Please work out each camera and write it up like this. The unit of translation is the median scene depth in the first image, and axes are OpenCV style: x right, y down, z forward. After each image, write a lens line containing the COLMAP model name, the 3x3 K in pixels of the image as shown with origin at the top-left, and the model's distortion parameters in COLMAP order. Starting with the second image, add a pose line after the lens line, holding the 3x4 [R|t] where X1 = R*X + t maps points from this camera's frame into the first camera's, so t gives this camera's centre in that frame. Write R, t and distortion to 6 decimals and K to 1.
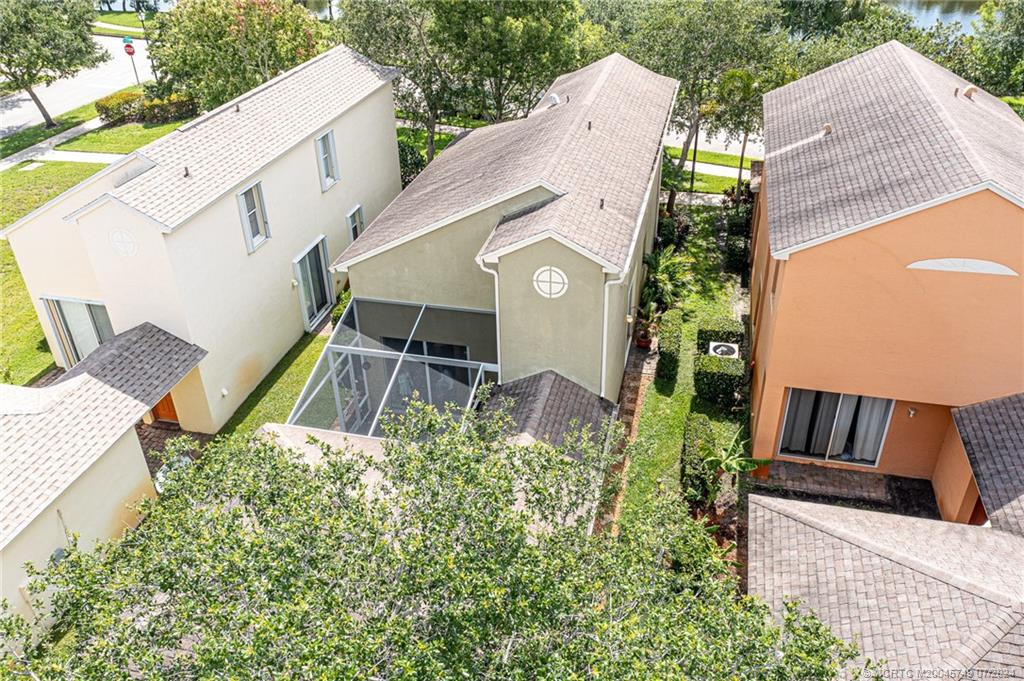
lens RADIAL K [[810.5, 0, 512.0], [0, 810.5, 340.5], [0, 0, 1]] dist [0.000140, 0.000585]
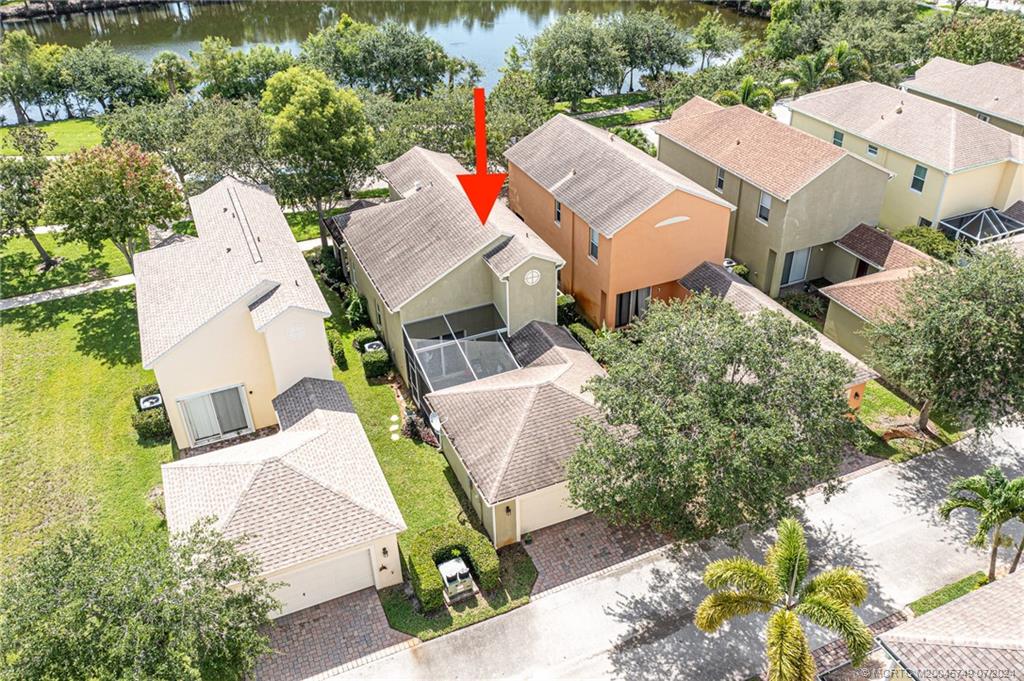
lens RADIAL K [[810.5, 0, 512.0], [0, 810.5, 340.5], [0, 0, 1]] dist [0.000140, 0.000585]
pose [[0.796264, -0.325702, 0.509786, -1.031819], [0.329068, 0.940311, 0.086775, -0.108073], [-0.507620, 0.098658, 0.855914, -0.692102]]
